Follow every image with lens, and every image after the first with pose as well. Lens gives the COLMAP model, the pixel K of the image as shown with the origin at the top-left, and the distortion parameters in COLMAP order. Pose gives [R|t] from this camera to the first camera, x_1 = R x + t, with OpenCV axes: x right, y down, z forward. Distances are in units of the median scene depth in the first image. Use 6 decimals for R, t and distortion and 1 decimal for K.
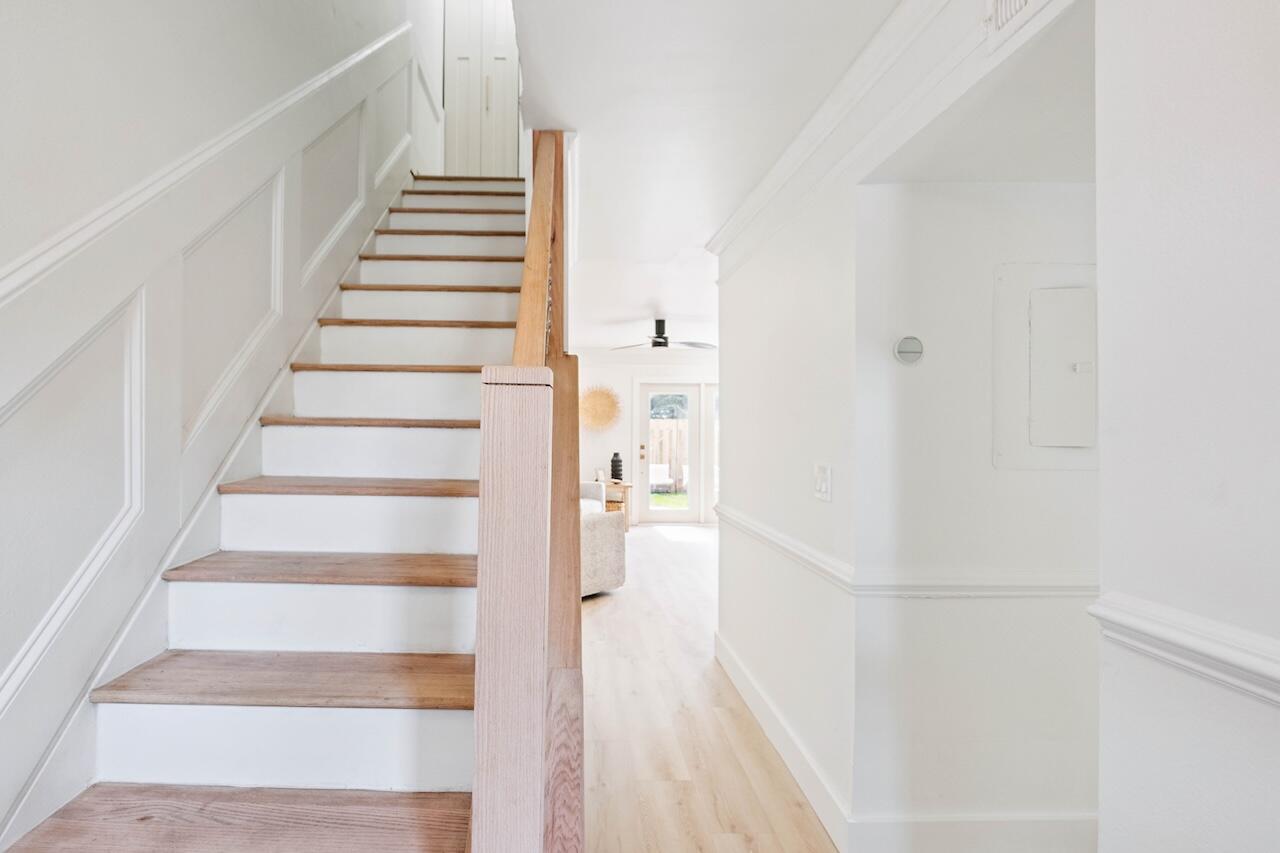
lens RADIAL K [[559.7, 0, 637.6], [0, 559.7, 413.5], [0, 0, 1]] dist [0.004922, -0.005988]
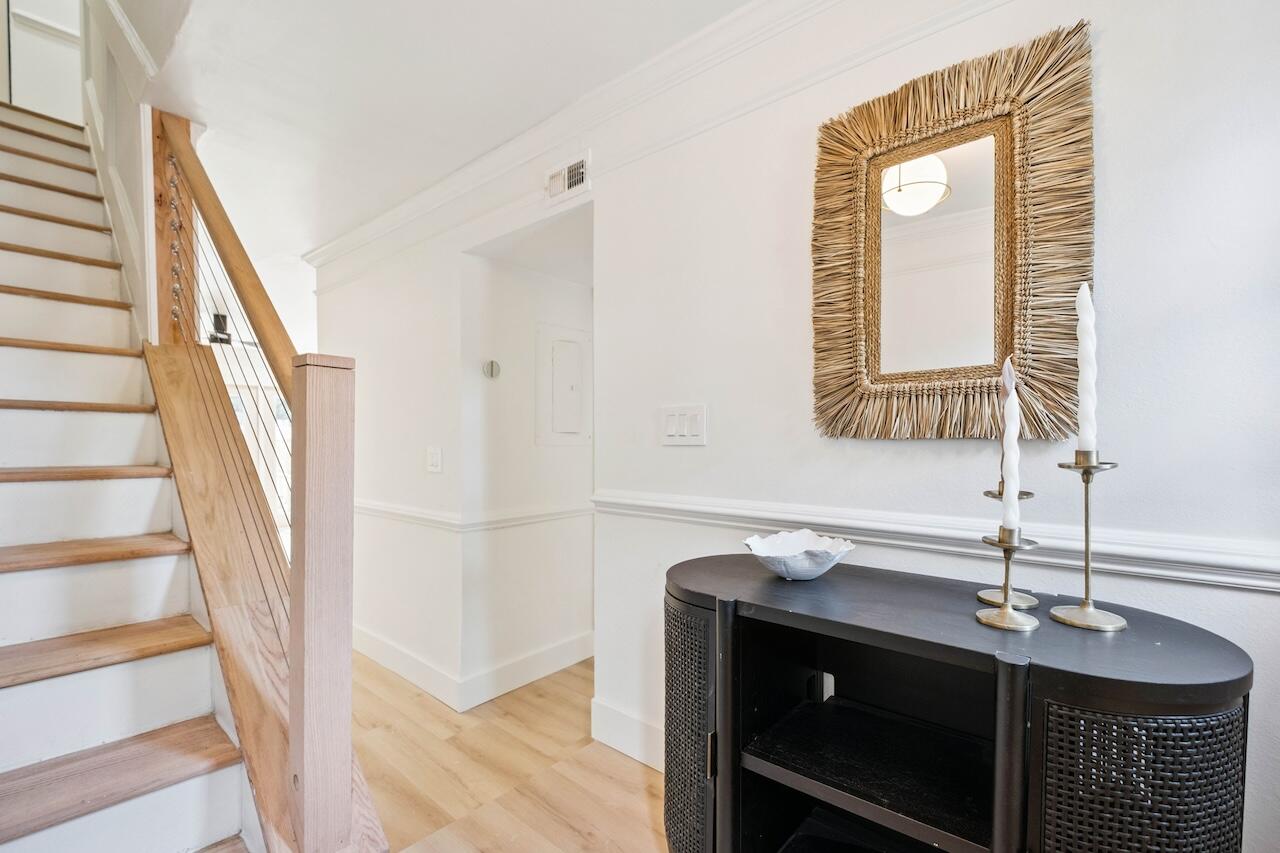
lens RADIAL K [[559.7, 0, 638.8], [0, 559.7, 434.5], [0, 0, 1]] dist [0.004922, -0.005988]
pose [[0.663103, 0.000210, 0.748529, -0.408739], [-0.004876, 0.999980, 0.004039, 0.058065], [-0.748513, -0.006328, 0.663090, -0.328839]]
